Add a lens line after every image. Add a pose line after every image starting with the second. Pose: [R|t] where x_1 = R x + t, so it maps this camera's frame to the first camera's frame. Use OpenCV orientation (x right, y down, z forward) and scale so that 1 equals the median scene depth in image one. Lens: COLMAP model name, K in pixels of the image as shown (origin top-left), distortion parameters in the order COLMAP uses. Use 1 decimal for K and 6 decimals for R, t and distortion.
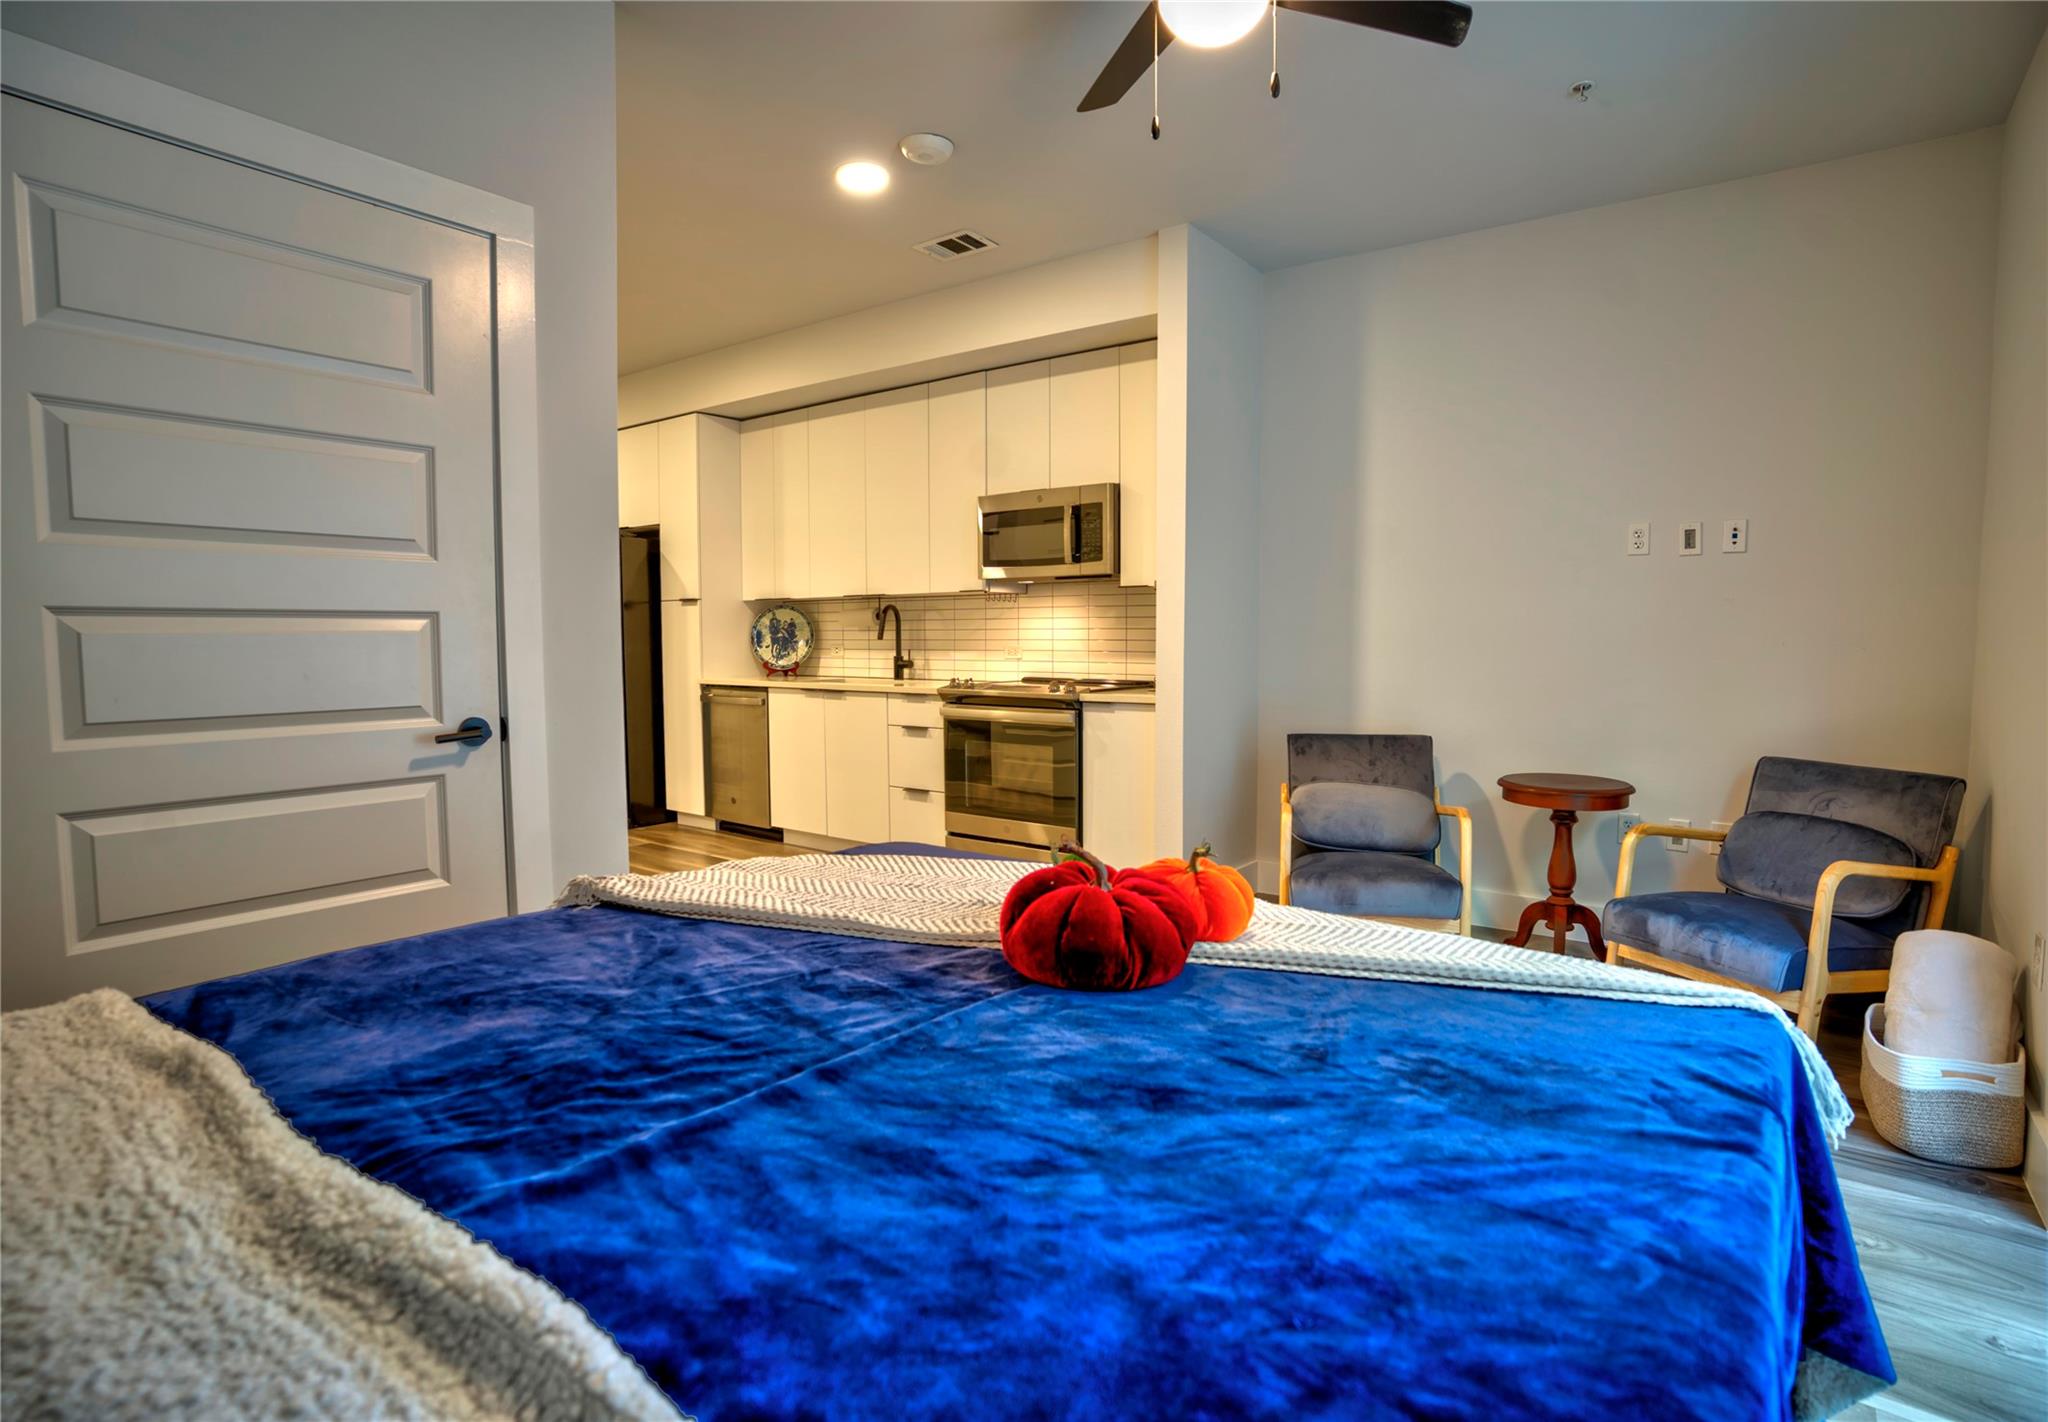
lens RADIAL K [[1029.1, 0, 1069.5], [0, 1029.1, 679.7], [0, 0, 1]] dist [-0.003794, 0.000001]
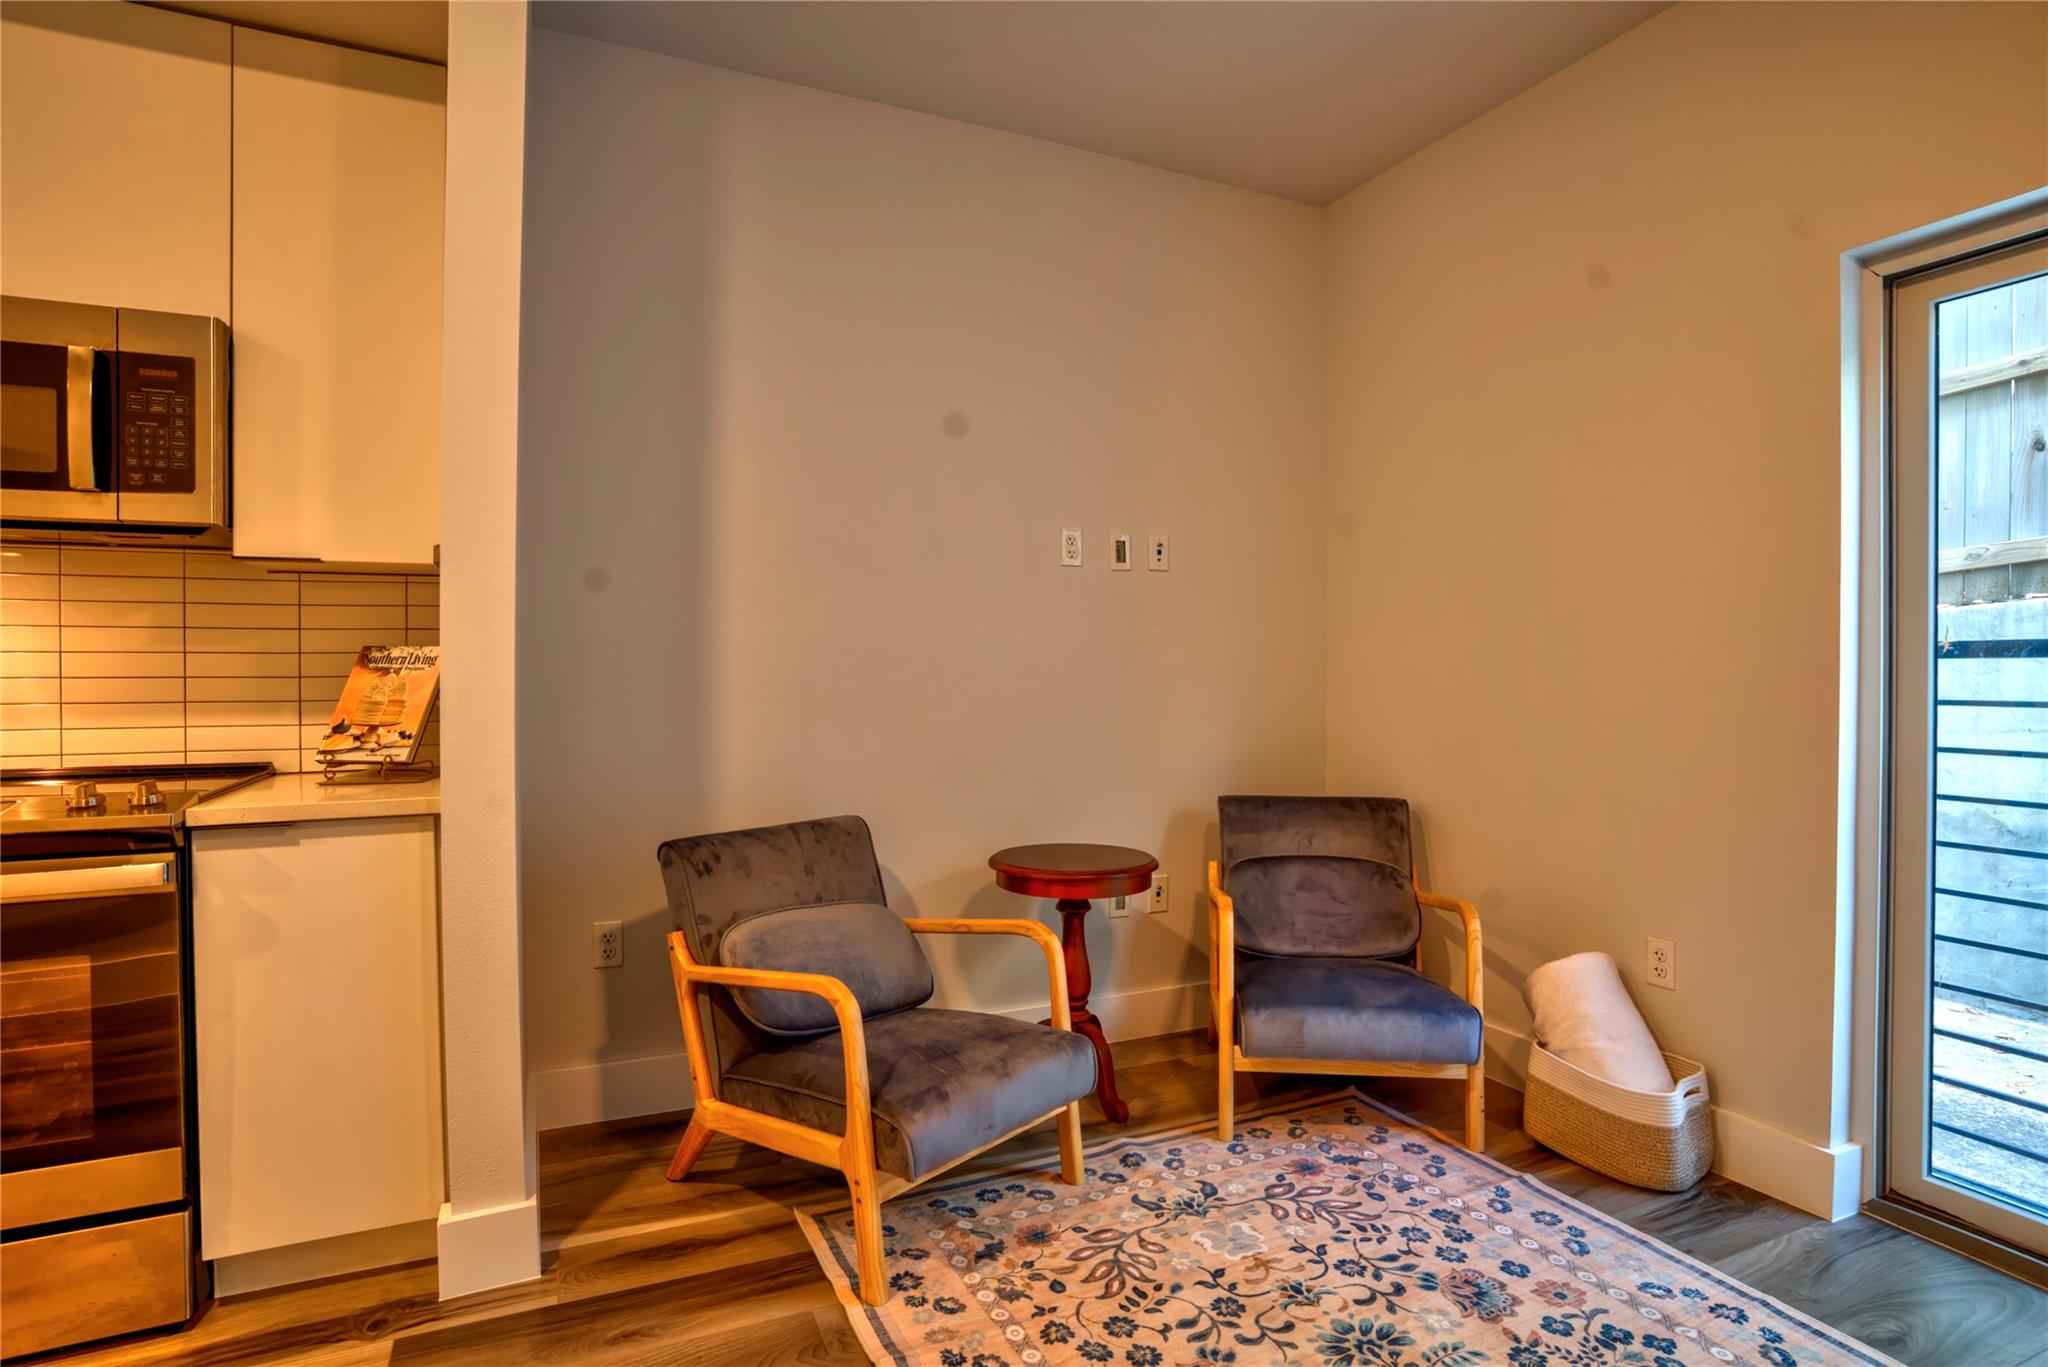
lens RADIAL K [[1071.5, 0, 1027.7], [0, 1071.5, 671.5], [0, 0, 1]] dist [-0.045371, 0.001890]
pose [[0.507677, -0.007971, 0.861511, -0.172429], [0.037601, 0.999209, -0.012913, -0.022841], [-0.860727, 0.038950, 0.507575, 0.498041]]
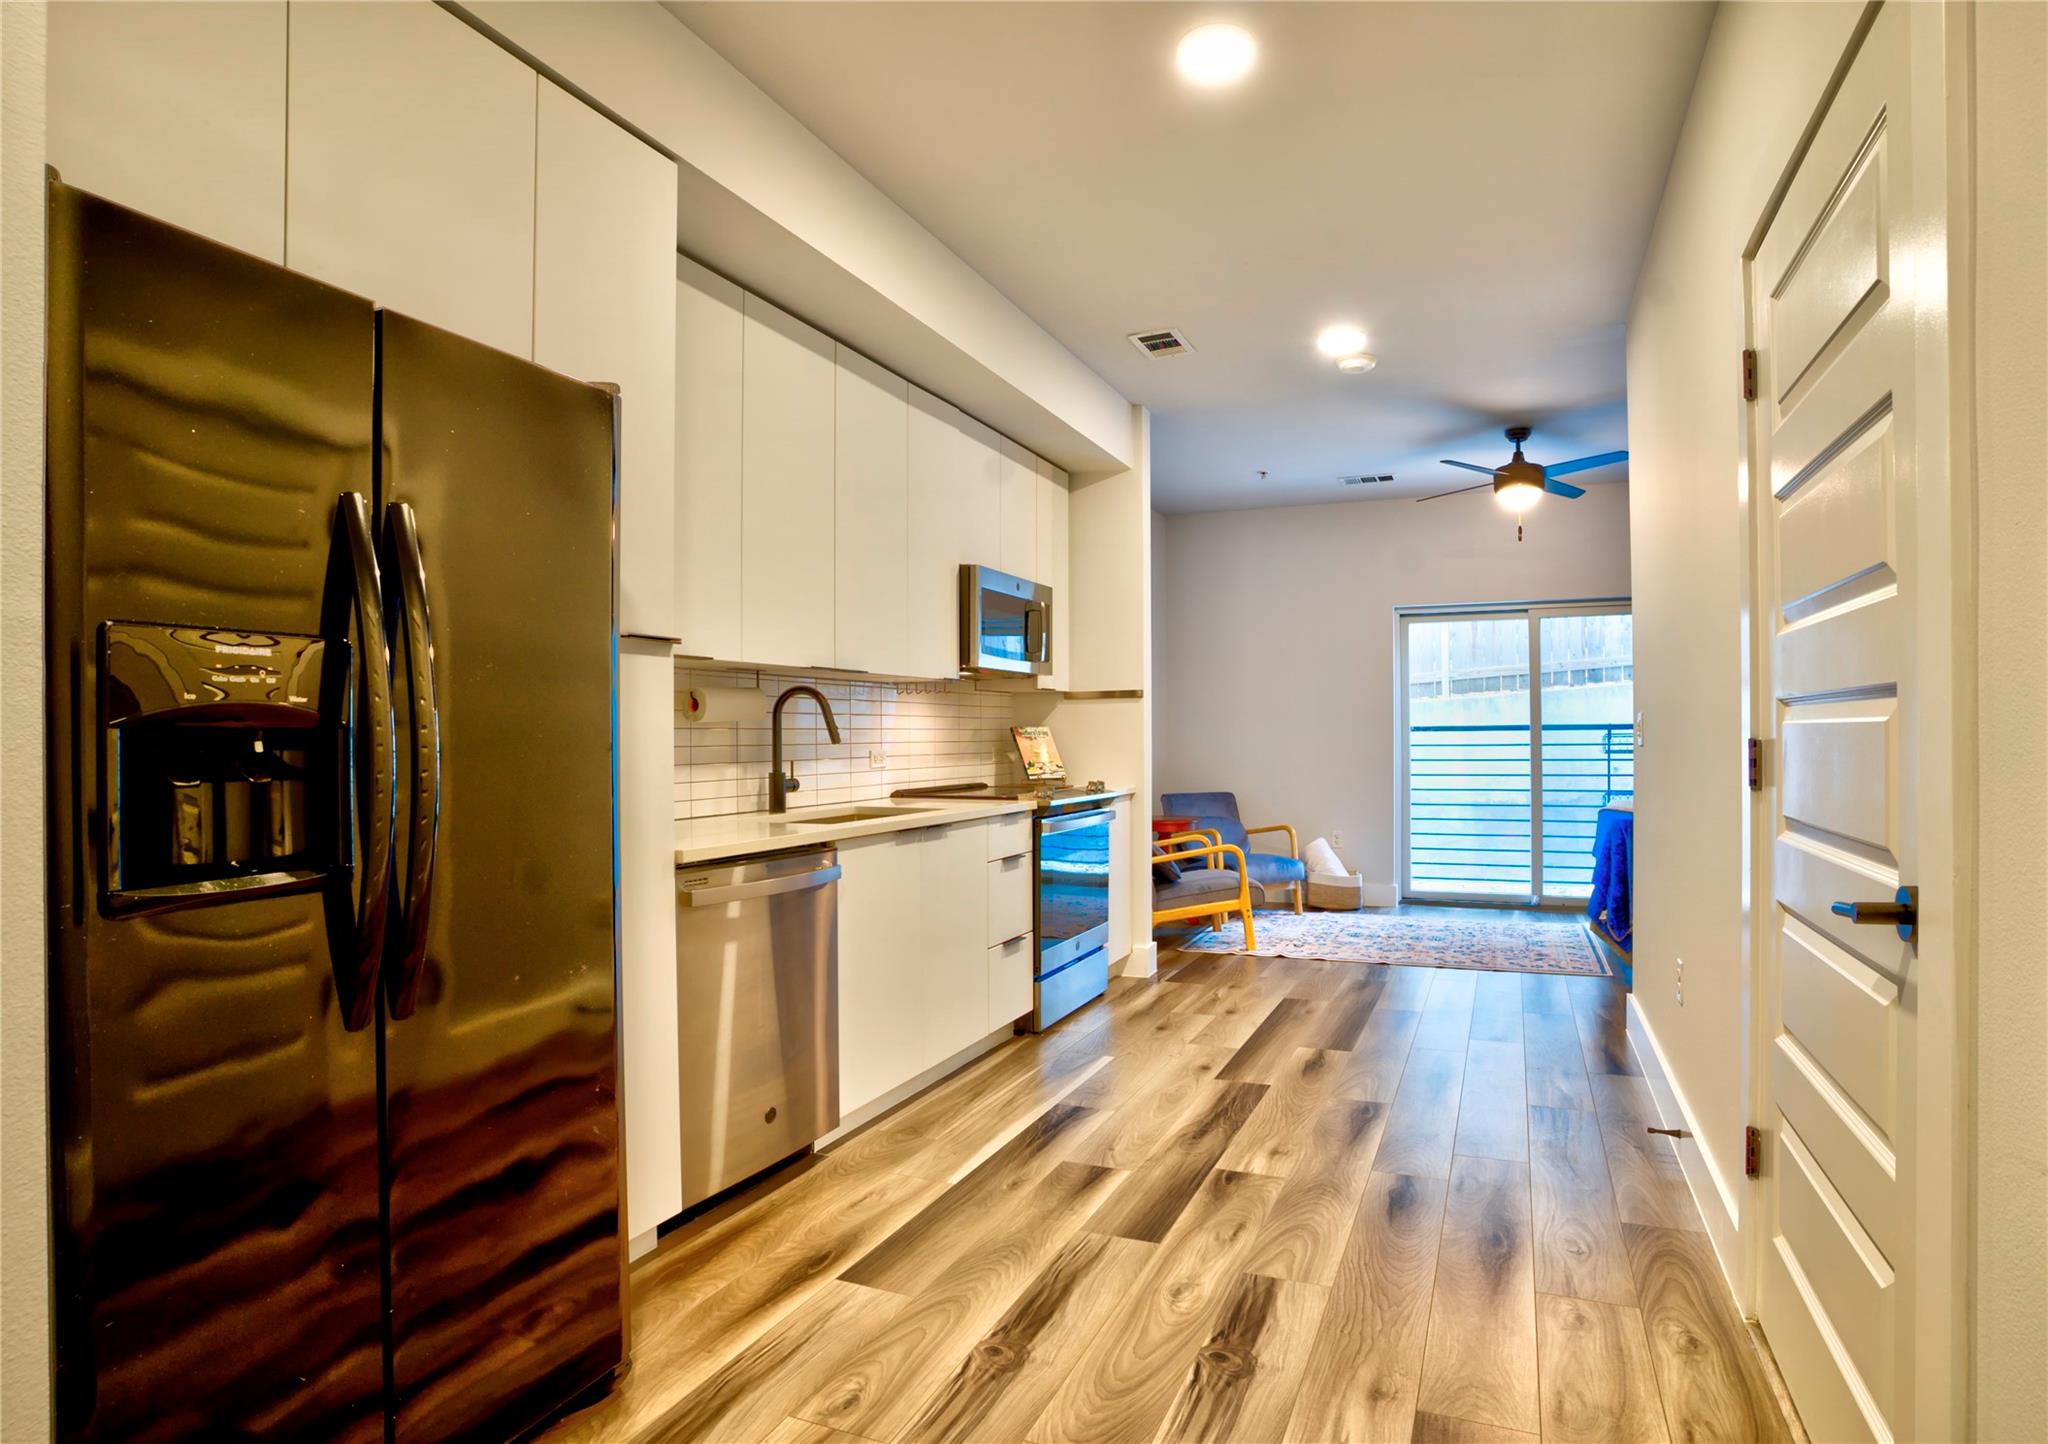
lens RADIAL K [[1135.5, 0, 1064.1], [0, 1135.5, 731.8], [0, 0, 1]] dist [-0.044983, -0.000468]
pose [[-0.234763, 0.001683, 0.972051, -1.089932], [0.045175, 0.998937, 0.009181, -0.058563], [-0.971002, 0.046068, -0.234589, 1.292161]]
